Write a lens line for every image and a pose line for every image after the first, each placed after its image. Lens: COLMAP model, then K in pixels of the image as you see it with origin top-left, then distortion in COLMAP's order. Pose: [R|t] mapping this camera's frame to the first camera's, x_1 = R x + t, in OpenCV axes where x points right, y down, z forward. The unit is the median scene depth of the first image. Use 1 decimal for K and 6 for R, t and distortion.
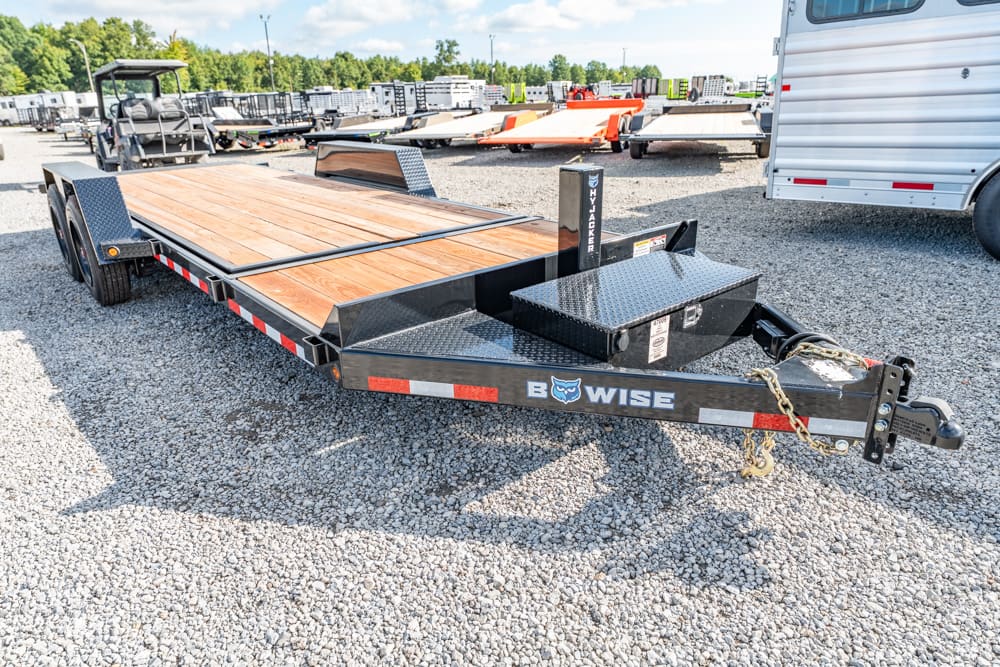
lens RADIAL K [[655.8, 0, 497.6], [0, 655.8, 334.7], [0, 0, 1]] dist [0.000068, 0.001043]
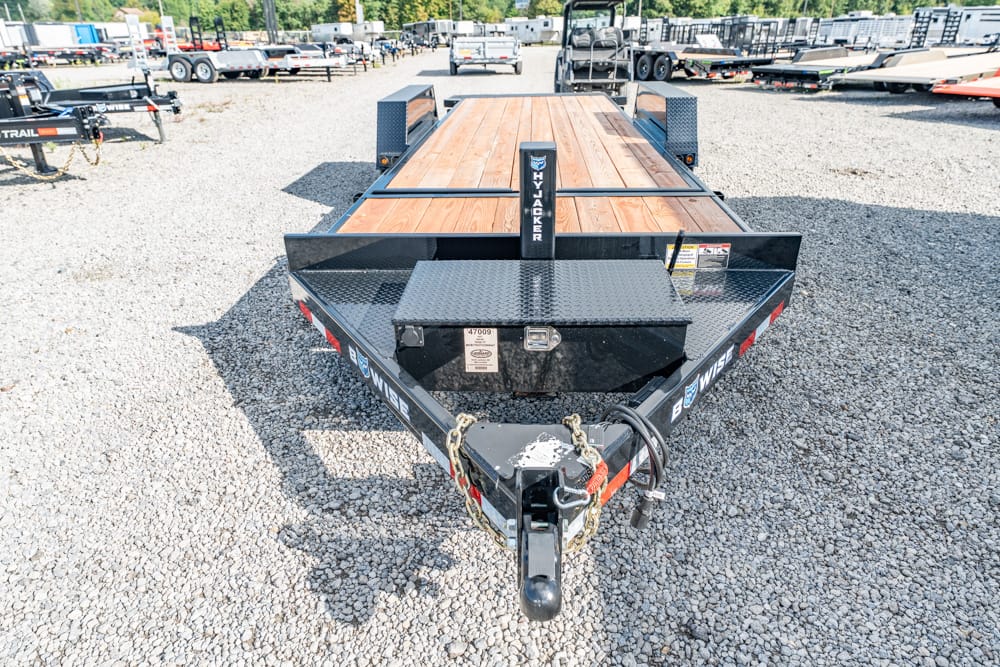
lens RADIAL K [[618.6, 0, 504.2], [0, 618.6, 332.5], [0, 0, 1]] dist [0.001762, -0.000294]
pose [[0.737184, 0.314020, -0.598290, 0.629160], [-0.240974, 0.949407, 0.201392, -0.159876], [0.631262, -0.004291, 0.775558, 0.295949]]
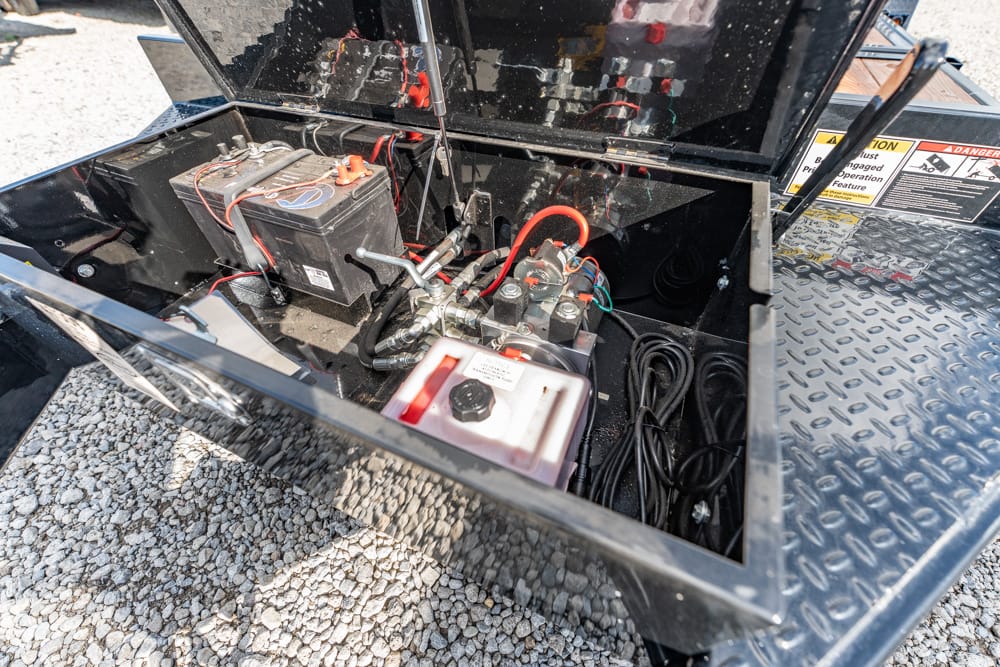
lens RADIAL K [[391.7, 0, 499.1], [0, 391.7, 330.8], [0, 0, 1]] dist [-0.000919, -0.000139]
pose [[0.431477, 0.655825, -0.619453, 0.359780], [-0.312077, 0.752776, 0.579601, -0.144094], [0.846425, -0.056767, 0.529473, 0.868454]]
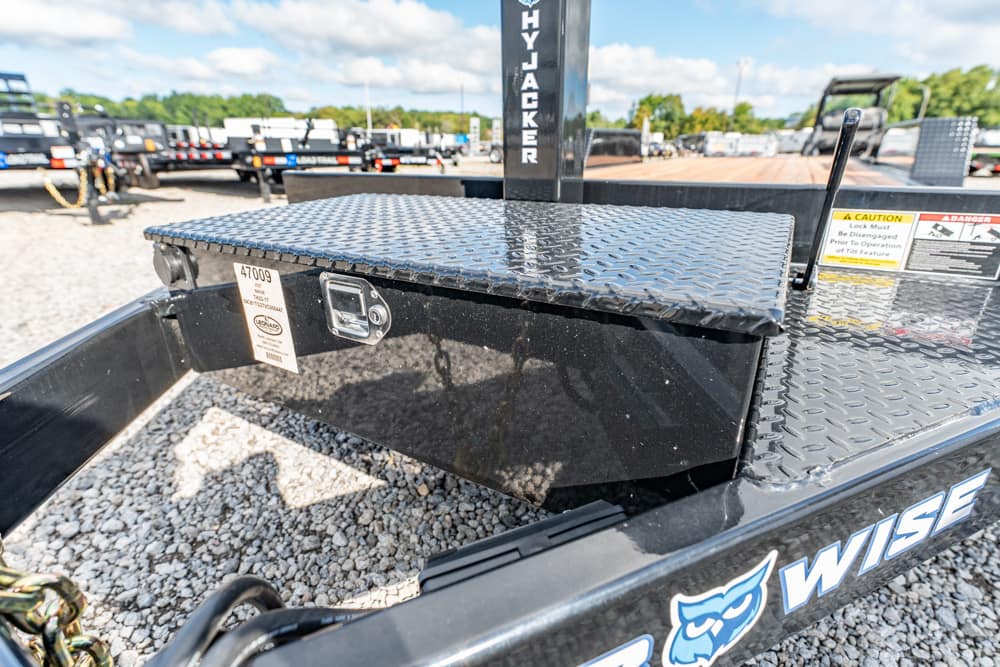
lens RADIAL K [[470.9, 0, 502.1], [0, 470.9, 333.2], [0, 0, 1]] dist [-0.000236, 0.000327]
pose [[0.331882, 0.368219, -0.868487, 0.459035], [-0.330124, 0.907787, 0.258729, -0.091815], [0.883670, 0.200841, 0.422836, 0.823974]]
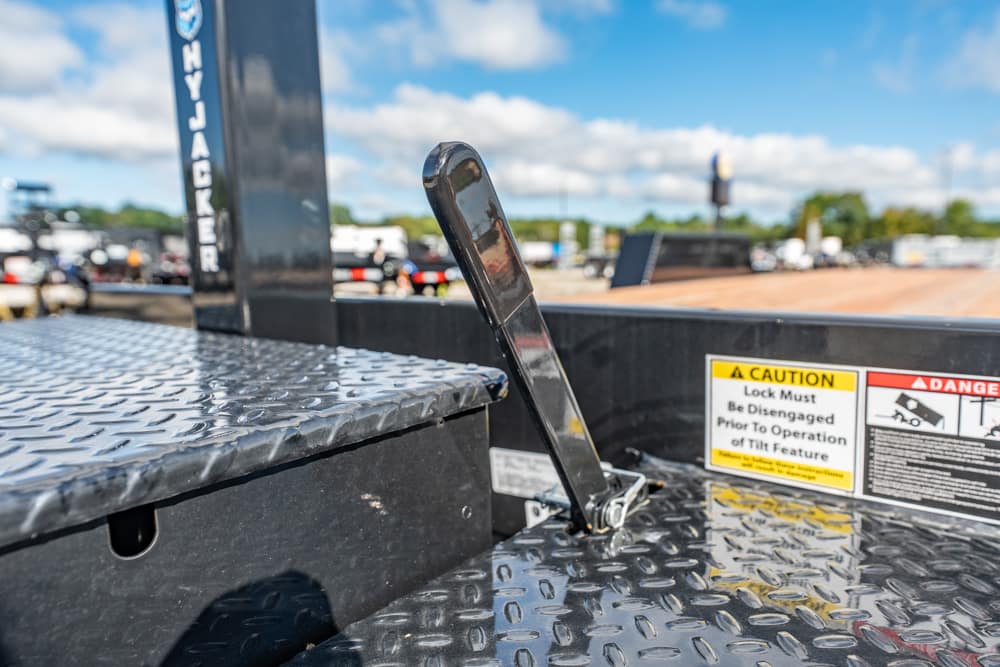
lens RADIAL K [[647.9, 0, 511.4], [0, 647.9, 333.7], [0, 0, 1]] dist [0.004315, 0.001918]
pose [[0.171007, 0.133727, -0.976152, 0.423948], [-0.336012, 0.939267, 0.069810, -0.157210], [0.926203, 0.316061, 0.205555, 1.025249]]
